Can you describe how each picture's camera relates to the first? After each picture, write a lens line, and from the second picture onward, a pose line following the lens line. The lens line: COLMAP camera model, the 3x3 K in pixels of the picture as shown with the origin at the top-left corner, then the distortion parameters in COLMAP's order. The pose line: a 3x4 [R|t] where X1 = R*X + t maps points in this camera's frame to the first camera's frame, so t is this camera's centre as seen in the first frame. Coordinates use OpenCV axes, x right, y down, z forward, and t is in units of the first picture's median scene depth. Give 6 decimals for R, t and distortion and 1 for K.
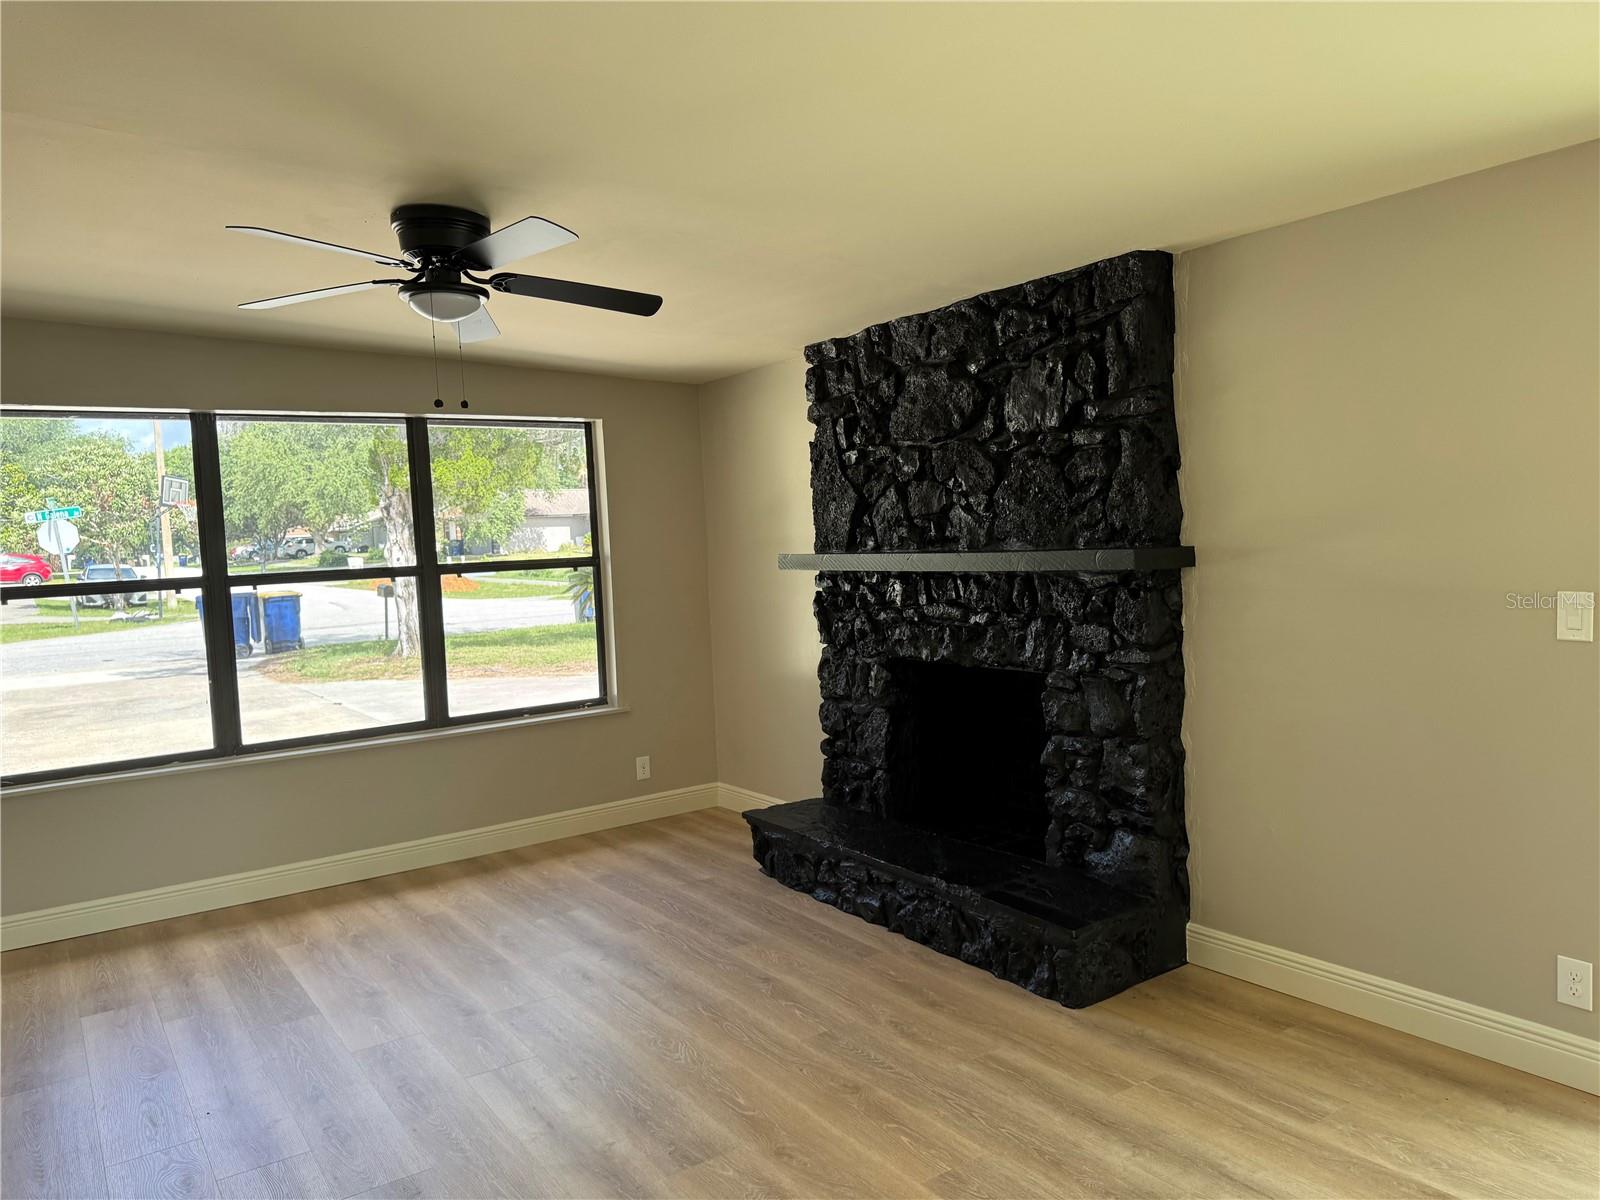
lens RADIAL K [[1130.2, 0, 800.0], [0, 1130.2, 600.0], [0, 0, 1]] dist [0.127044, -0.202717]
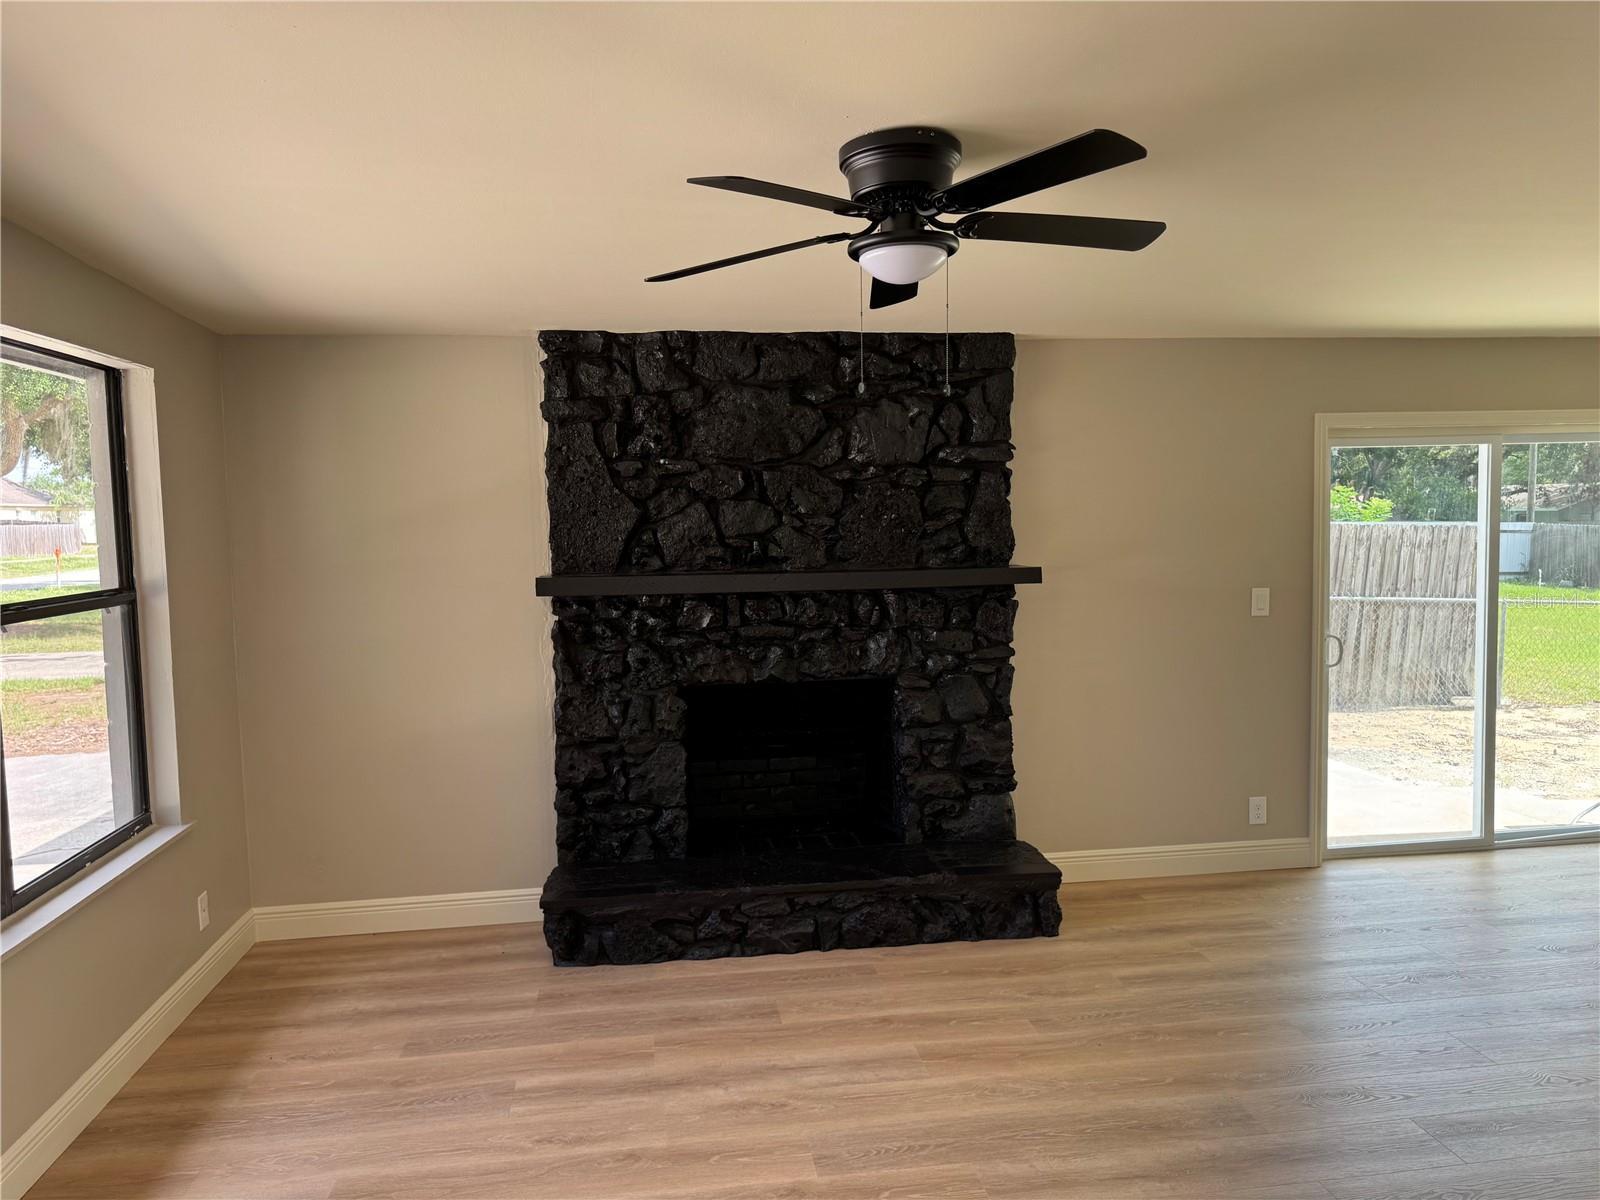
lens RADIAL K [[1130.2, 0, 800.0], [0, 1130.2, 600.0], [0, 0, 1]] dist [0.127044, -0.202717]
pose [[0.451514, -0.033070, 0.891651, -0.766706], [0.049865, 0.998686, 0.011789, -0.028136], [-0.890870, 0.039140, 0.452570, 0.524086]]
